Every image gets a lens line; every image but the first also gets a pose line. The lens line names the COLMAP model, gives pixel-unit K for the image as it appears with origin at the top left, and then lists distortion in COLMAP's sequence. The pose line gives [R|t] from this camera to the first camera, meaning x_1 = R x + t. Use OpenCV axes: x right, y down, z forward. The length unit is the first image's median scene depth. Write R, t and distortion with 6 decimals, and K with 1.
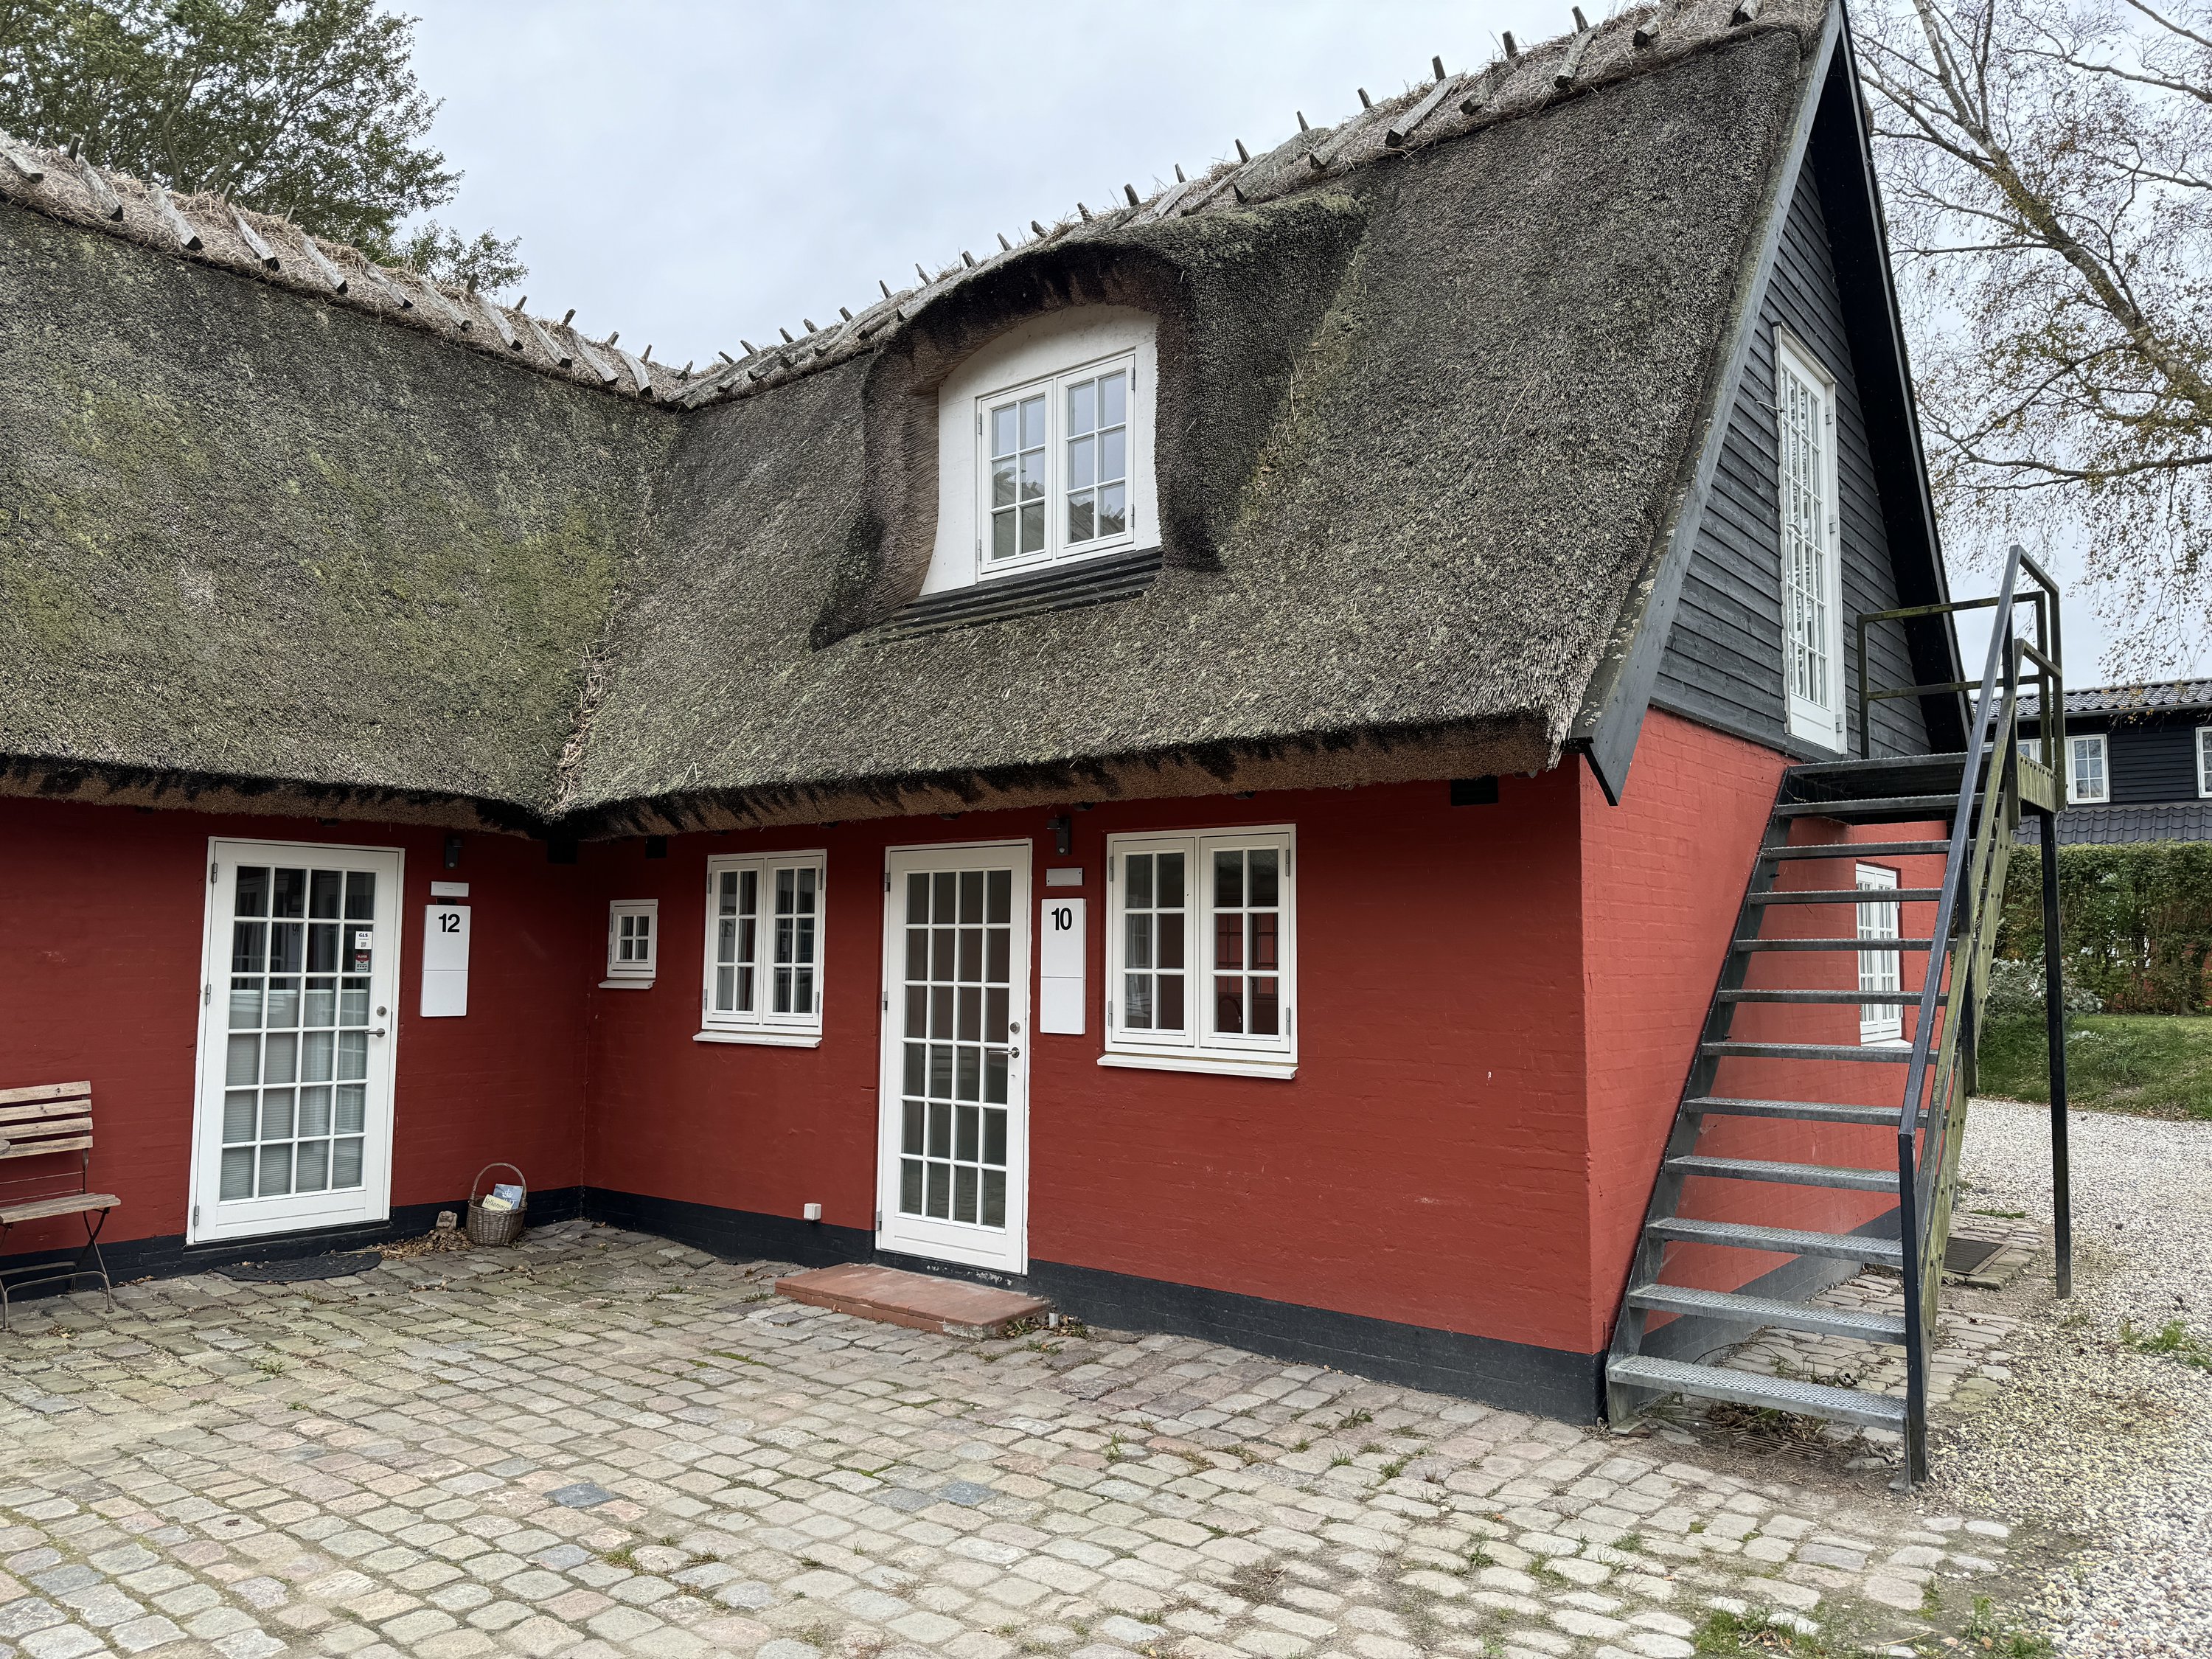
lens RADIAL K [[1528.6, 0, 1106.0], [0, 1528.6, 829.5], [0, 0, 1]] dist [0.041639, -0.052654]
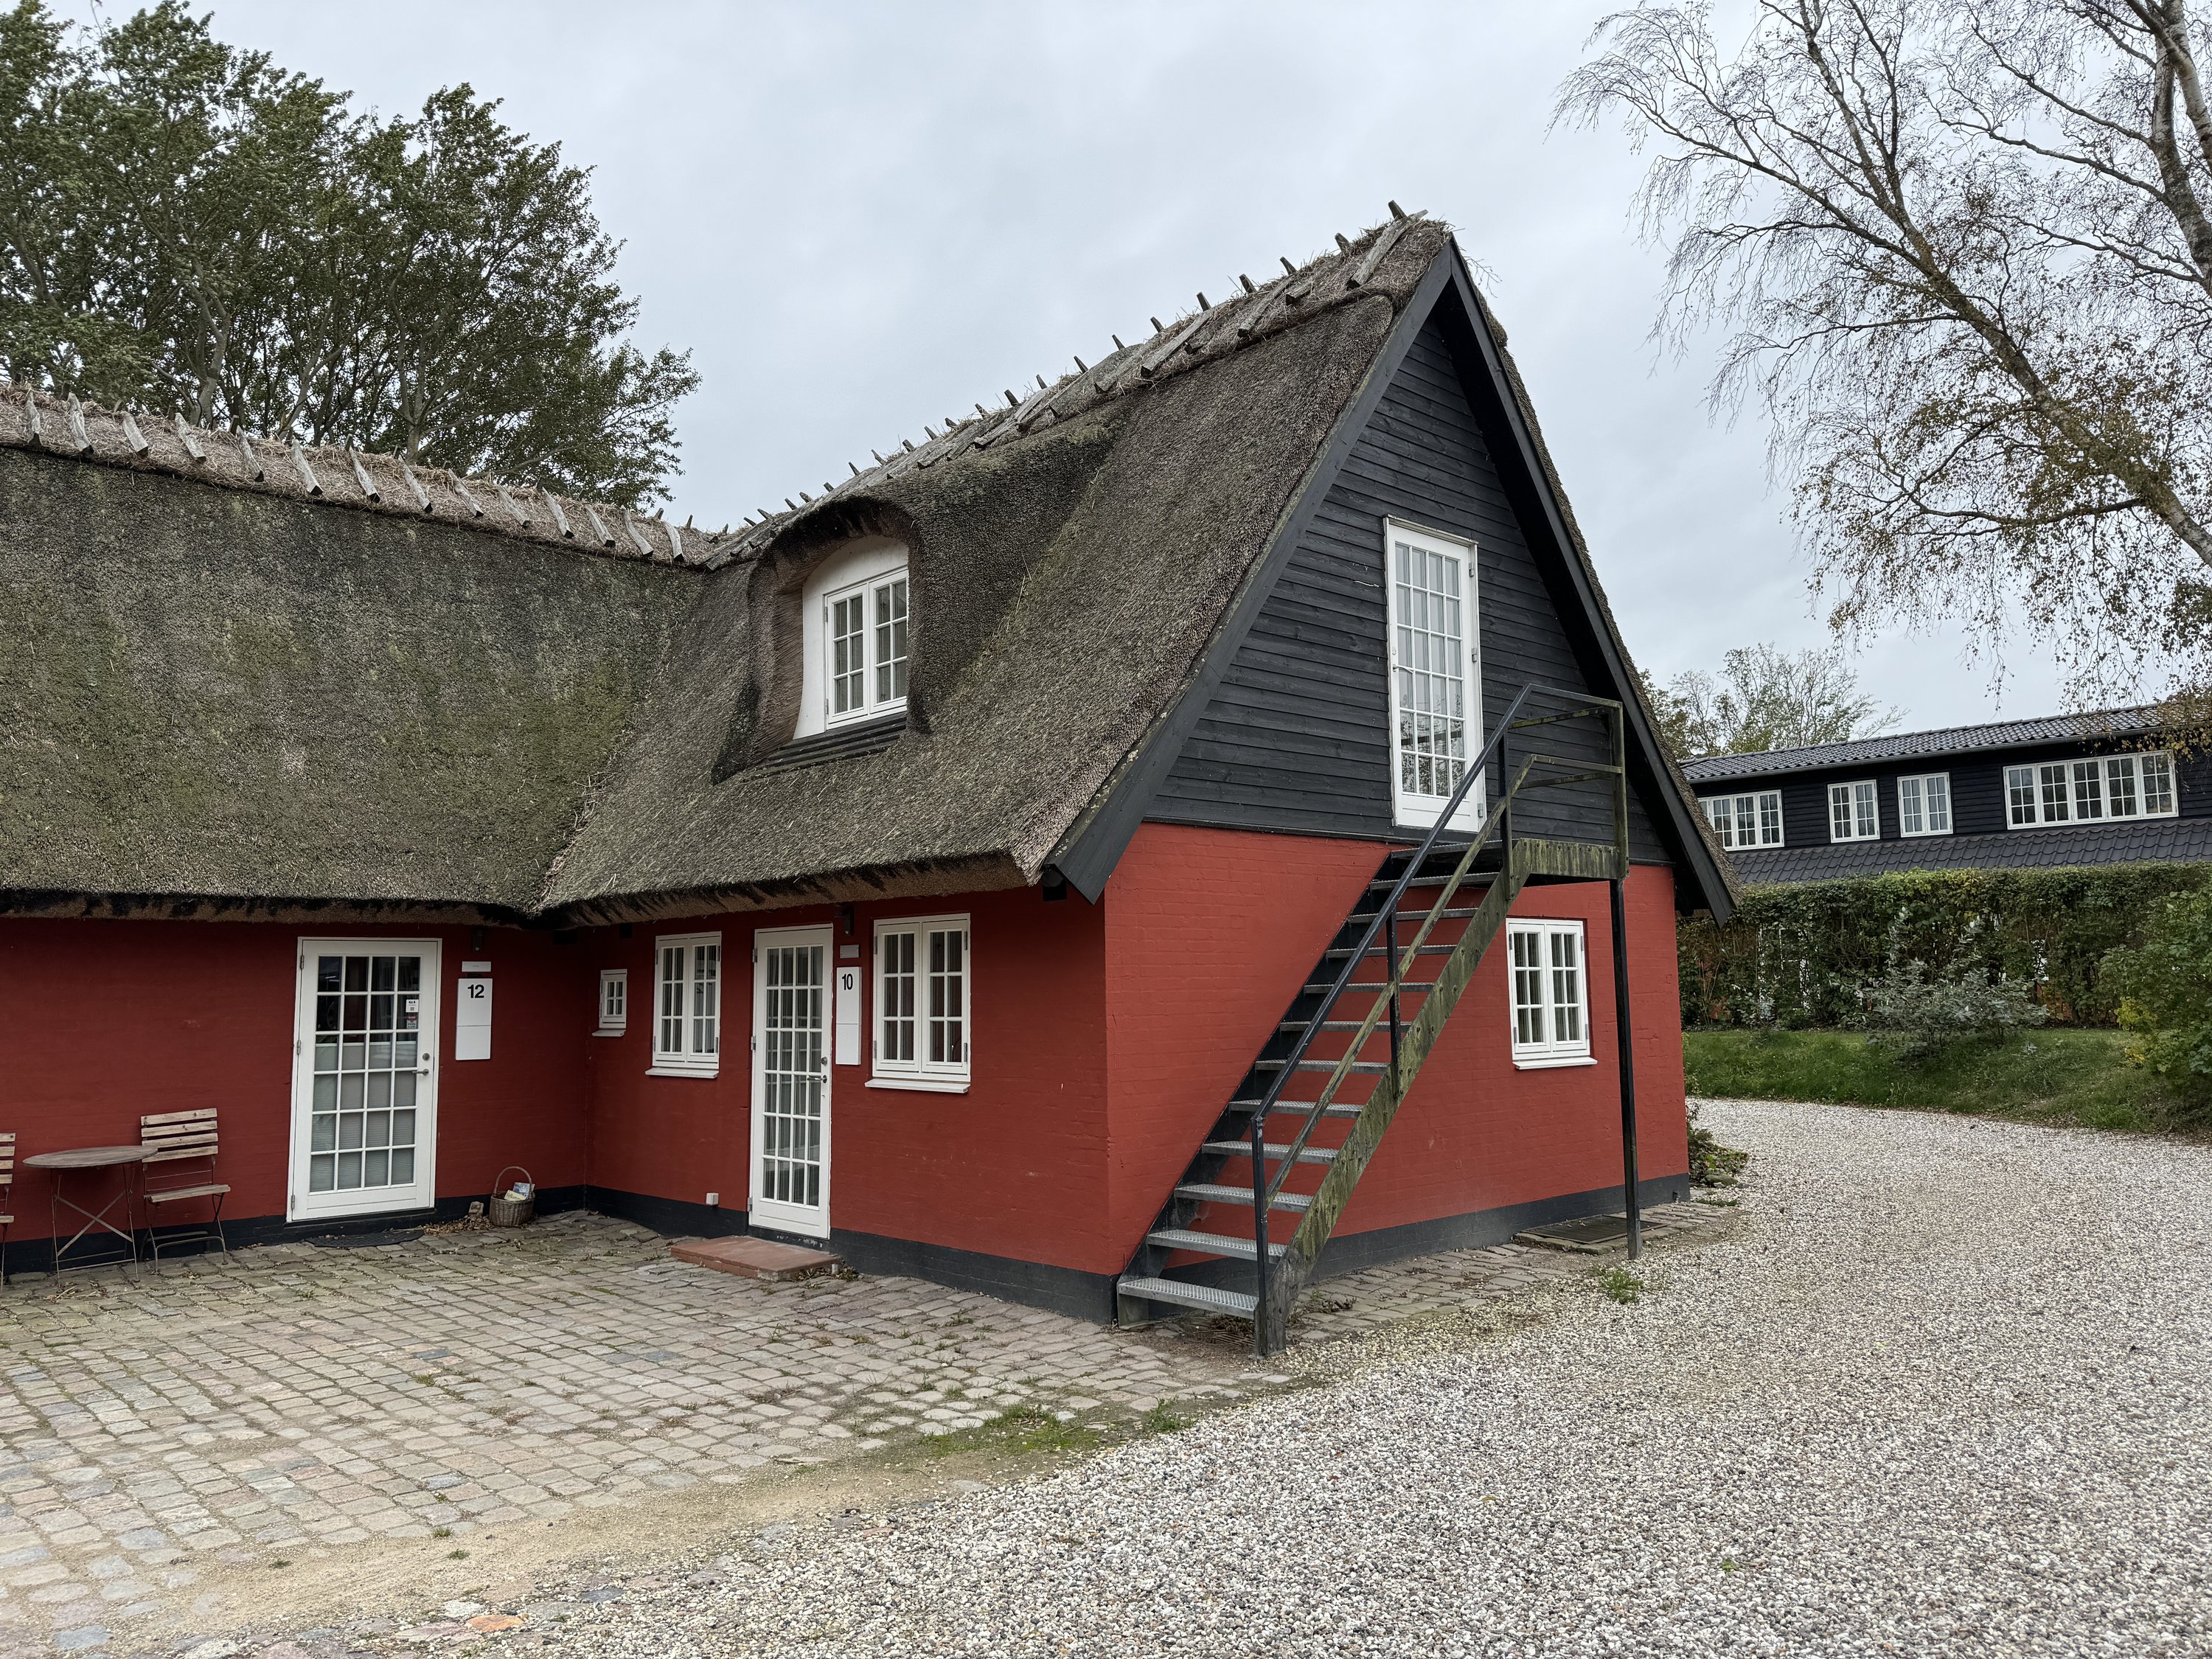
lens RADIAL K [[1555.2, 0, 1159.3], [0, 1555.2, 818.0], [0, 0, 1]] dist [0.080628, -0.130079]
pose [[0.990336, -0.037199, -0.133610, 0.392972], [0.034019, 0.999083, -0.026009, -0.038832], [0.134455, 0.021213, 0.990693, -0.330139]]
